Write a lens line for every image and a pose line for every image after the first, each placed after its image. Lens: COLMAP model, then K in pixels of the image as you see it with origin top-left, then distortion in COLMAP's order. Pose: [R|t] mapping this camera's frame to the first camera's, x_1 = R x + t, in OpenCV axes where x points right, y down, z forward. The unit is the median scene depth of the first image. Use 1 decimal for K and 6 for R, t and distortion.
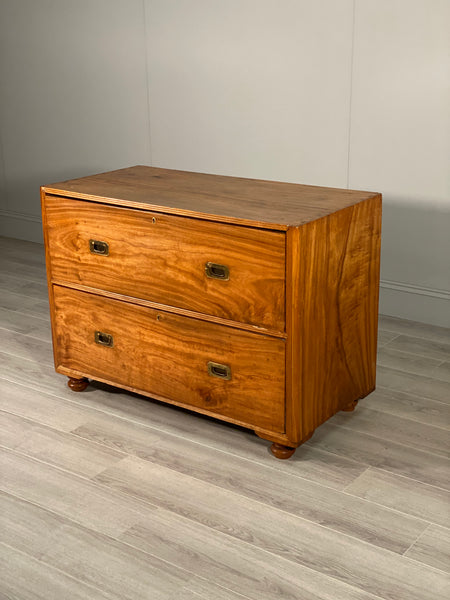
lens RADIAL K [[904.9, 0, 222.2], [0, 904.9, 289.5], [0, 0, 1]] dist [0.092645, 0.000000]
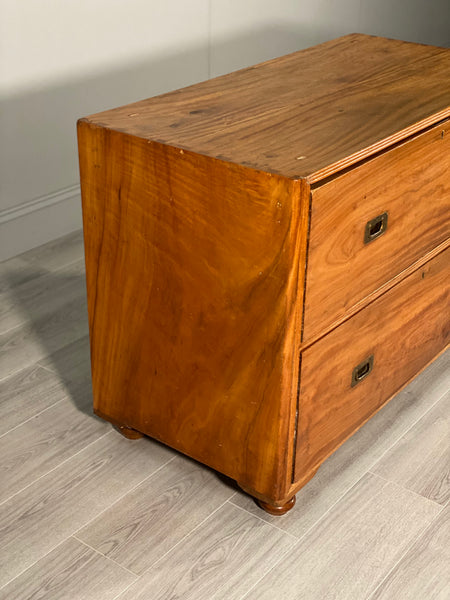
lens RADIAL K [[904.9, 0, 221.7], [0, 904.9, 303.1], [0, 0, 1]] dist [0.092645, 0.000000]
pose [[0.015365, -0.451753, 0.892011, -0.727929], [0.290025, 0.855776, 0.428407, -0.303468], [-0.956896, 0.252123, 0.144168, 1.096930]]
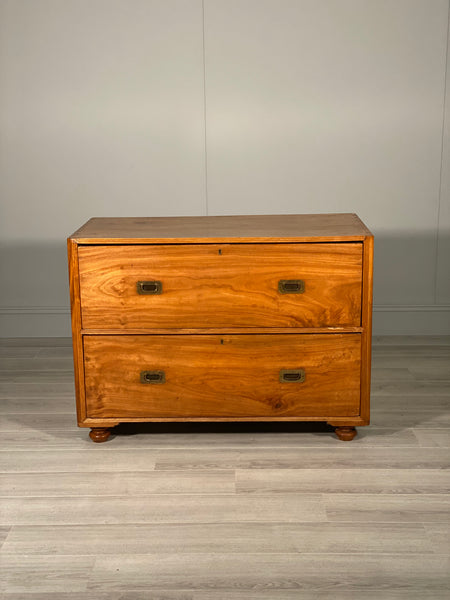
lens RADIAL K [[904.9, 0, 213.7], [0, 904.9, 294.7], [0, 0, 1]] dist [0.092645, 0.000000]
pose [[0.818707, -0.125249, 0.560385, -0.708953], [0.177622, 0.983296, -0.039729, 0.017491], [-0.546048, 0.132063, 0.827279, 0.103975]]
